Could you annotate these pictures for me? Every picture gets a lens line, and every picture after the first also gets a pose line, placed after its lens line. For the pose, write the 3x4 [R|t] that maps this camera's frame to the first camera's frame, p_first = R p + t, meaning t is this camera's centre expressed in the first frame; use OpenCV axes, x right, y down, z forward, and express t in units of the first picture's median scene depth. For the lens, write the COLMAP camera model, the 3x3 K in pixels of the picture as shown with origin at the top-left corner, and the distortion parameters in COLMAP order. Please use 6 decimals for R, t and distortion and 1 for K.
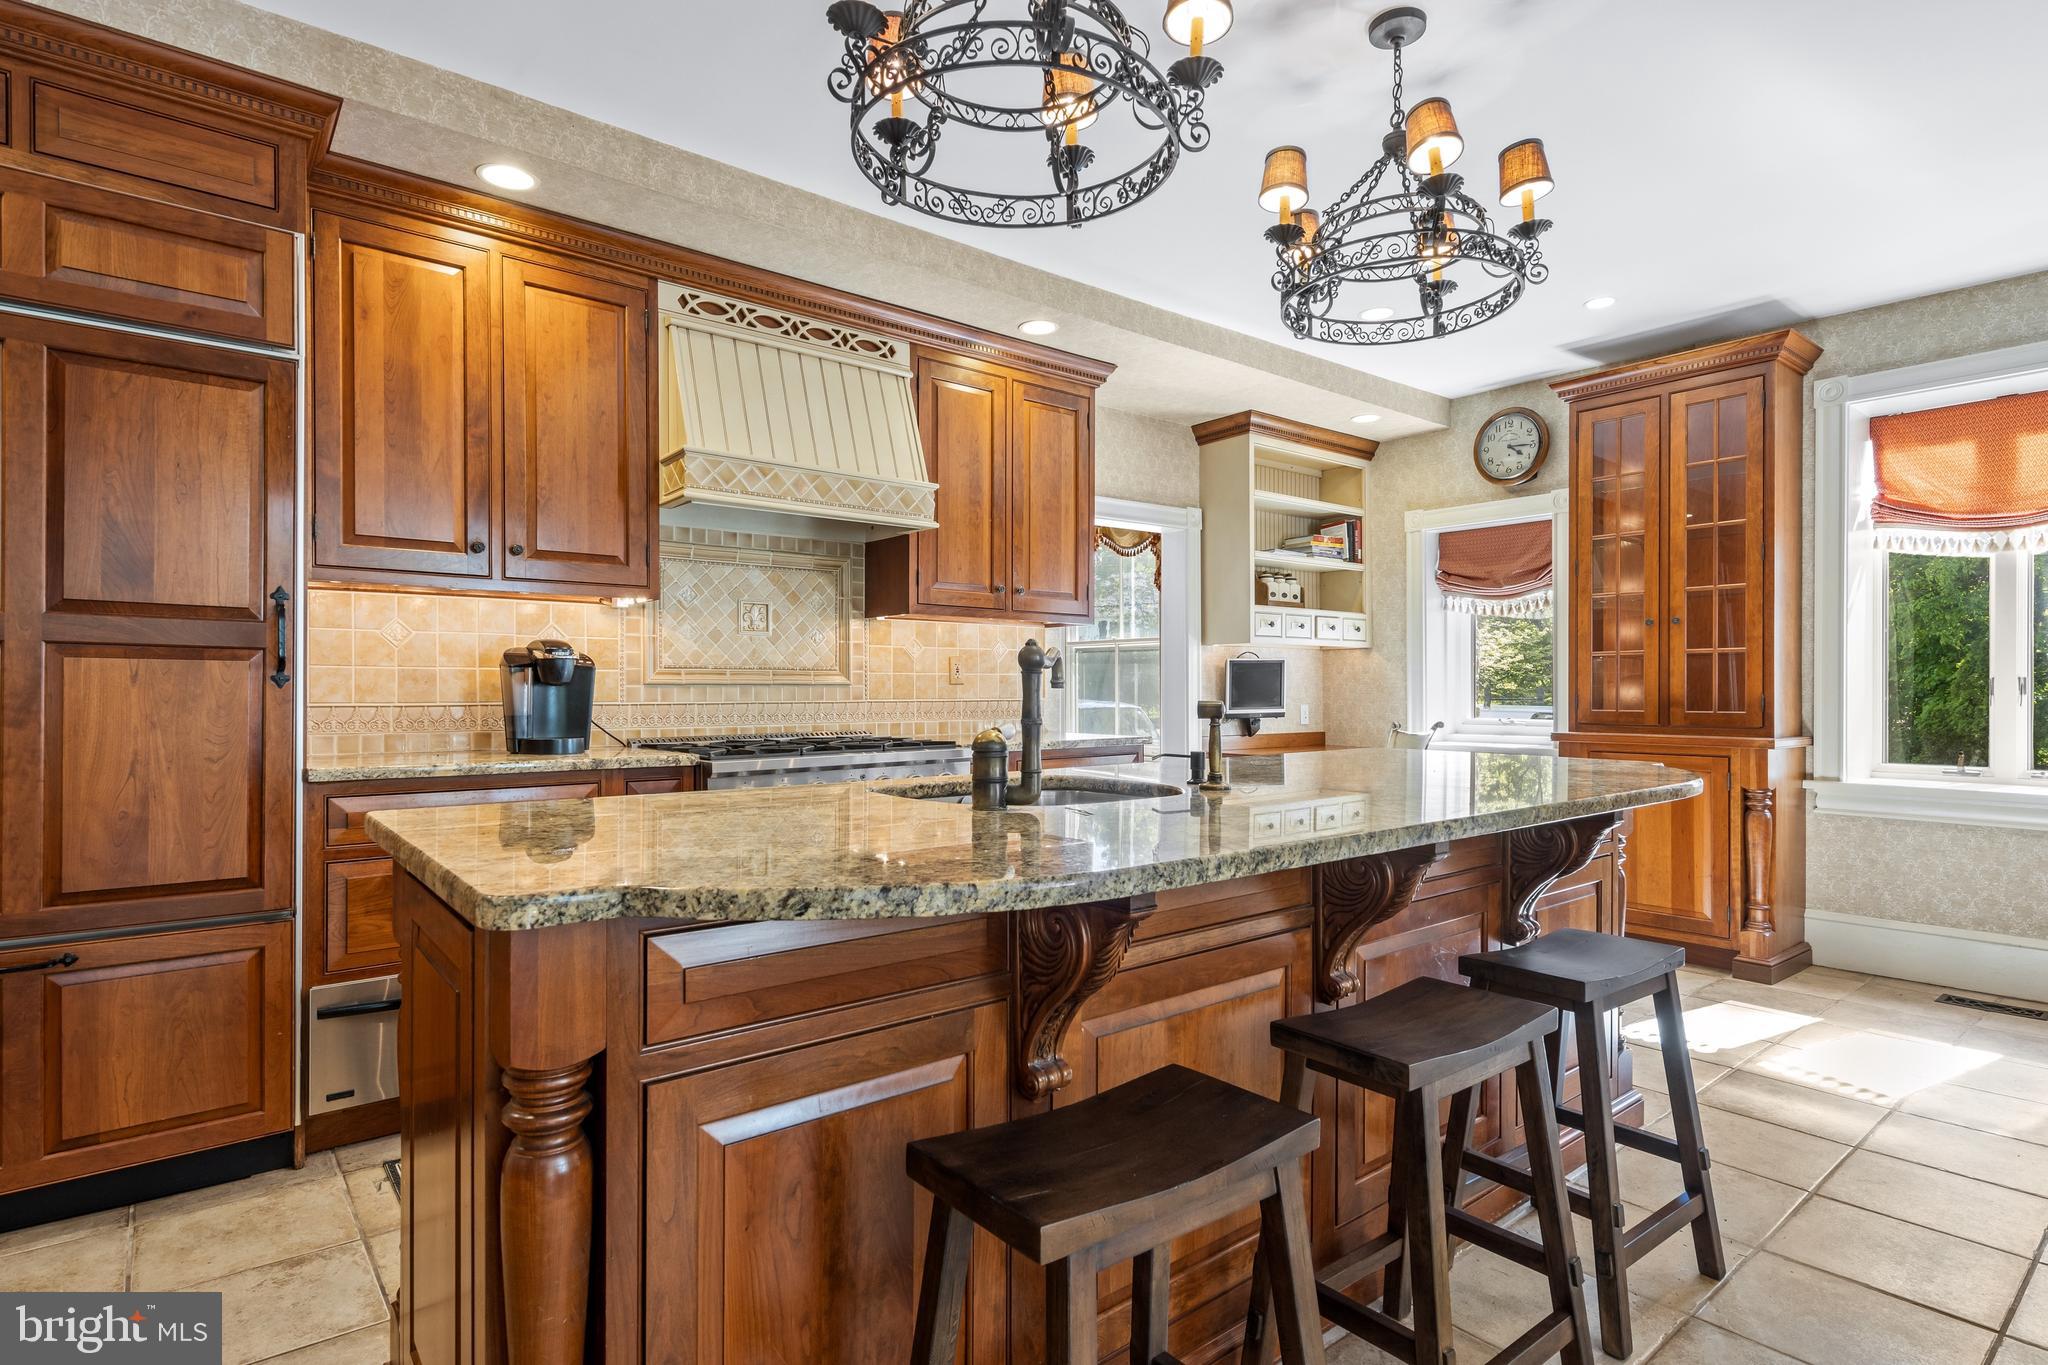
lens RADIAL K [[1048.8, 0, 1028.2], [0, 1048.8, 695.3], [0, 0, 1]] dist [0.013299, -0.002529]
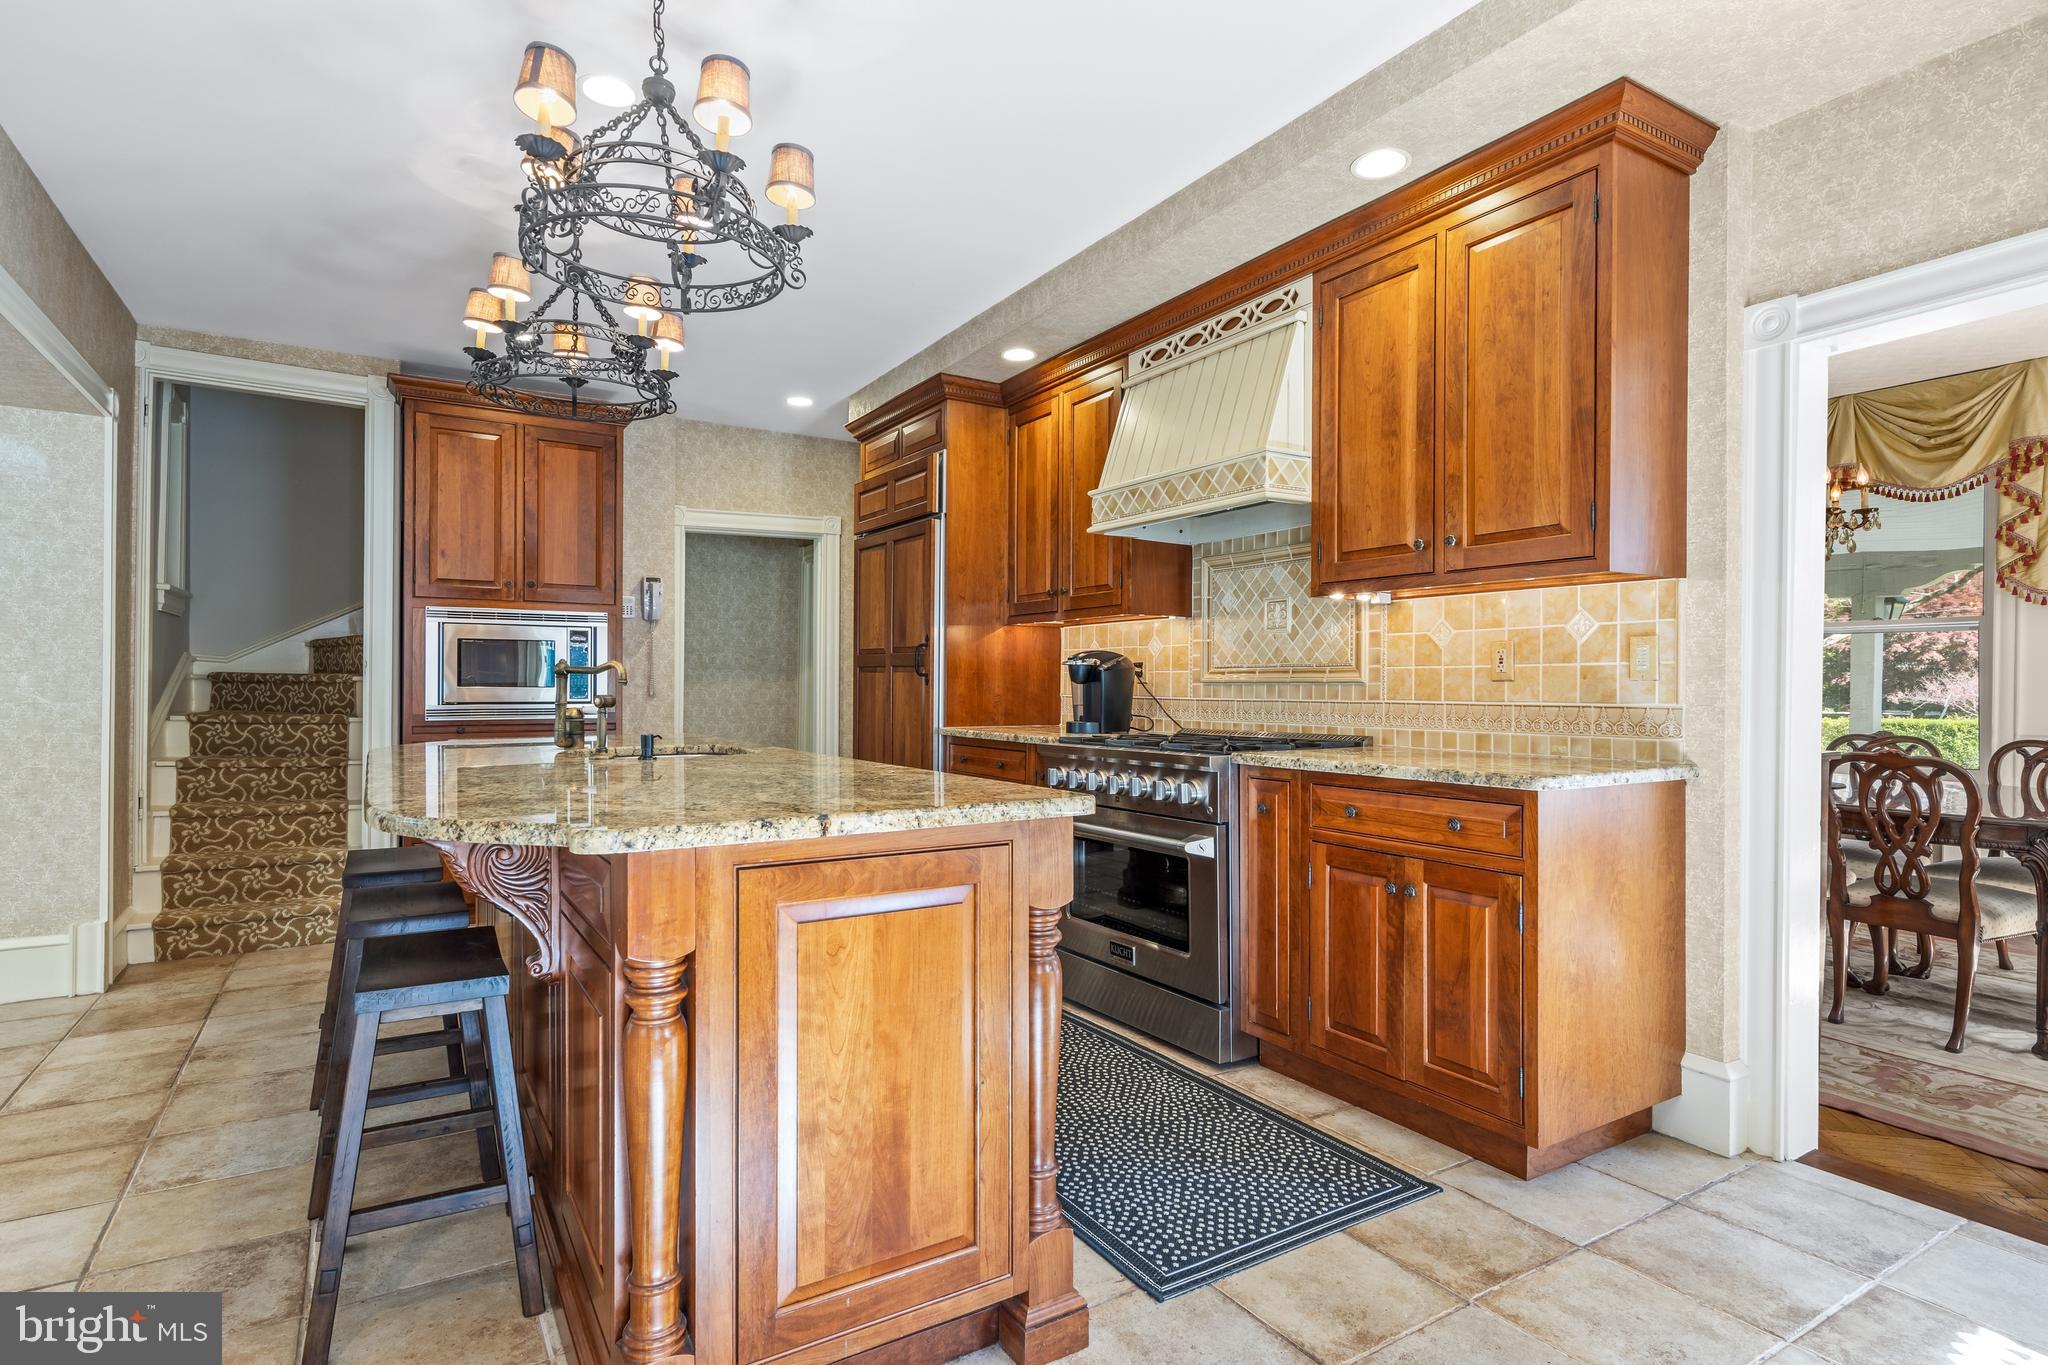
lens RADIAL K [[1047.4, 0, 1025.2], [0, 1047.4, 686.3], [0, 0, 1]] dist [0.009483, -0.000993]
pose [[-0.132973, 0.001555, -0.991118, 0.869898], [-0.005845, 0.999980, 0.002353, -0.008761], [0.991102, 0.006106, -0.132961, 1.031761]]
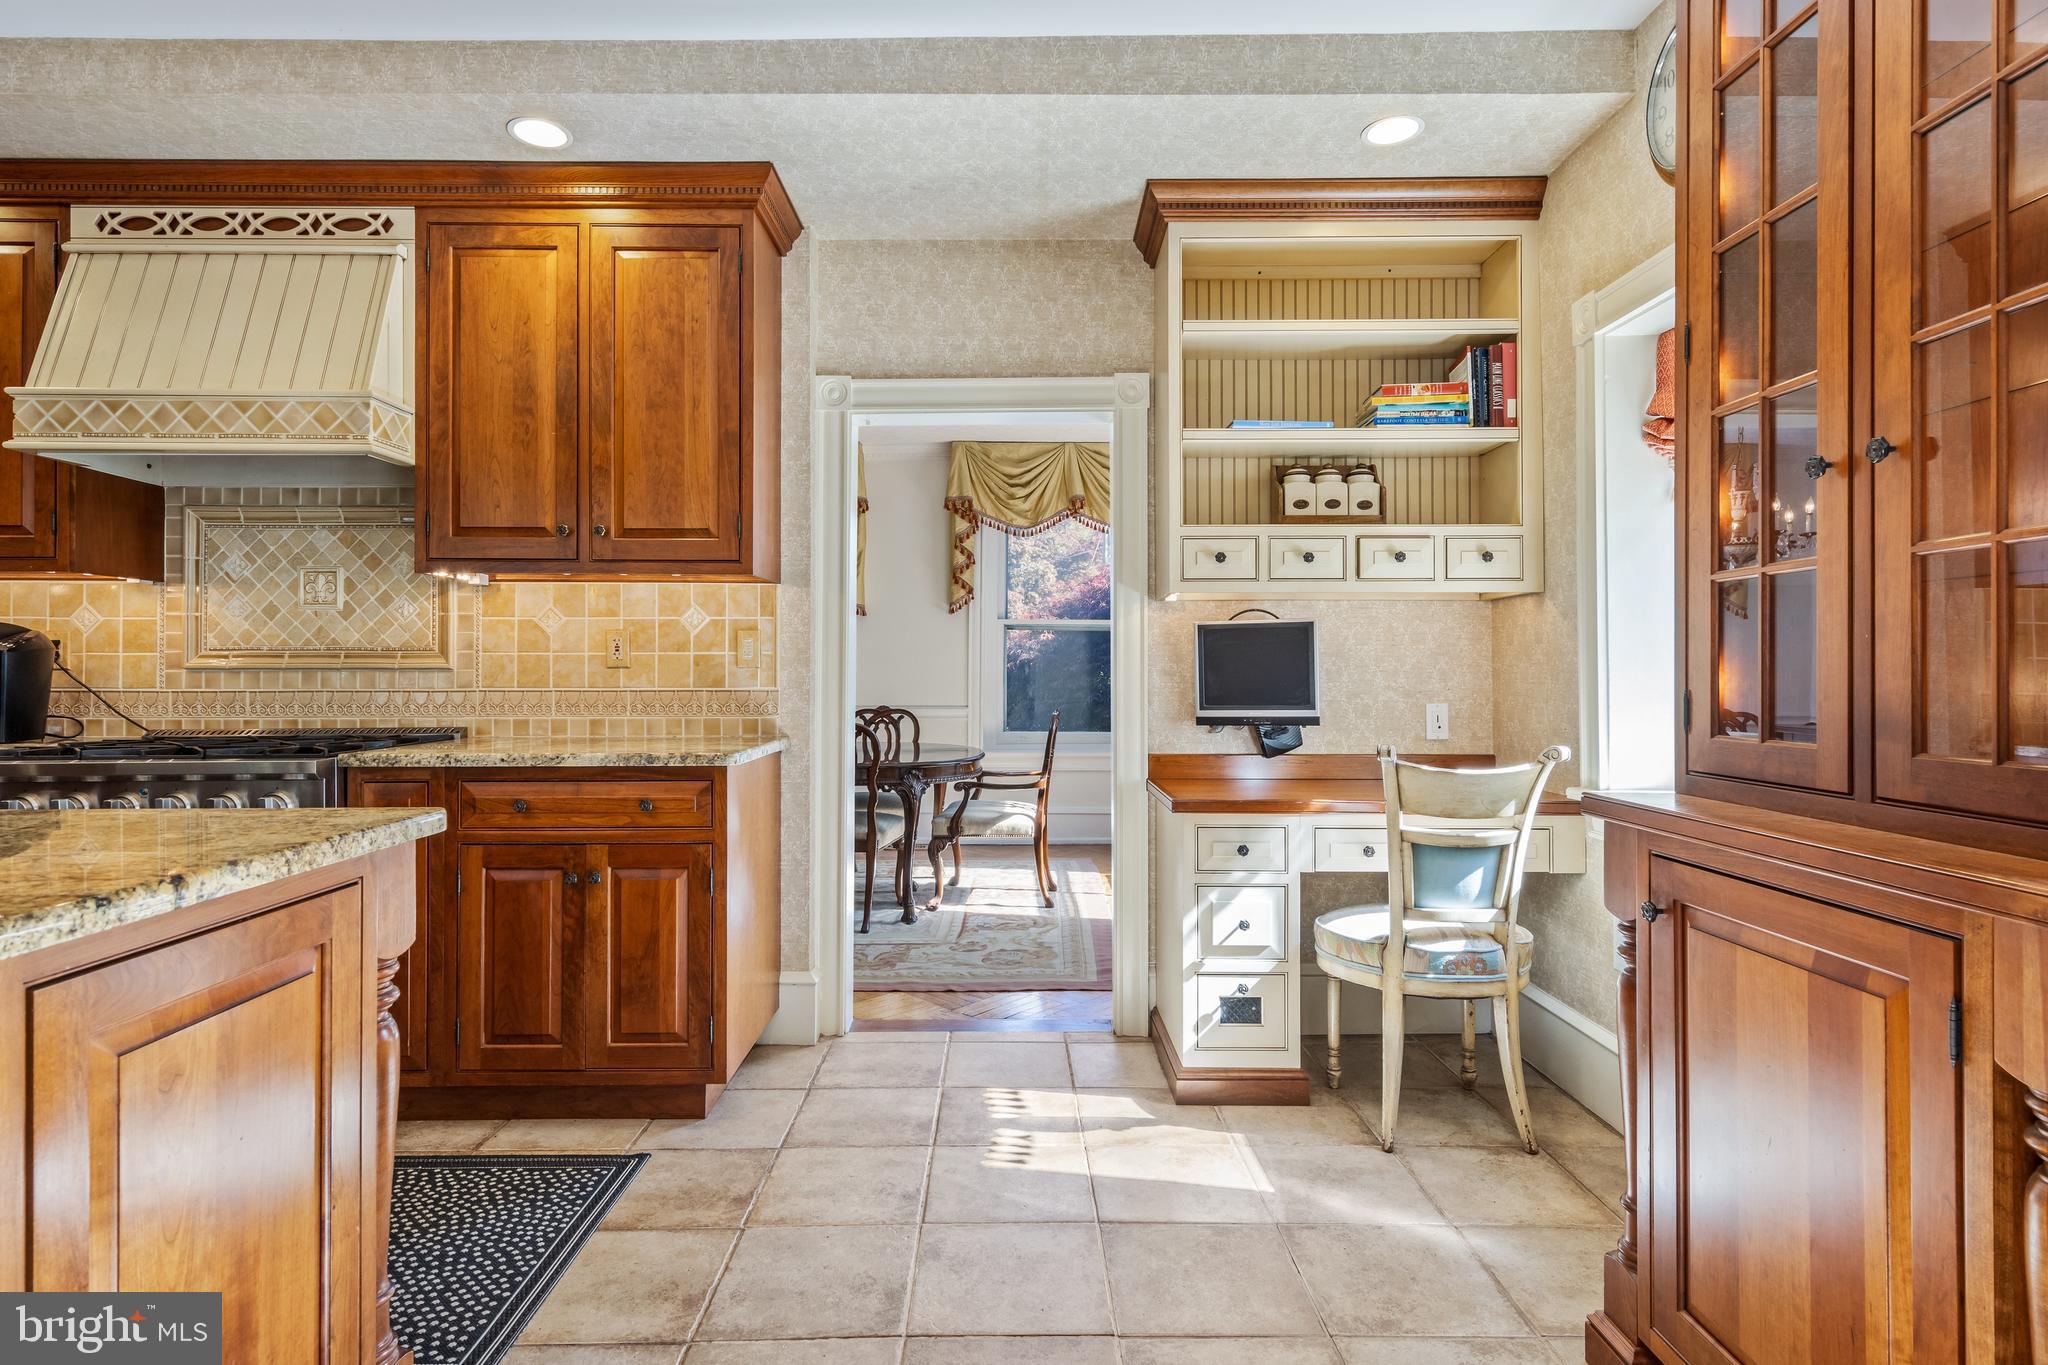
lens RADIAL K [[1060.9, 0, 1016.8], [0, 1060.9, 668.7], [0, 0, 1]] dist [0.011259, -0.002209]
pose [[0.777679, -0.000855, -0.628661, 0.803620], [-0.003272, 0.999980, -0.005408, -0.008851], [0.628653, 0.006263, 0.777660, 0.795966]]
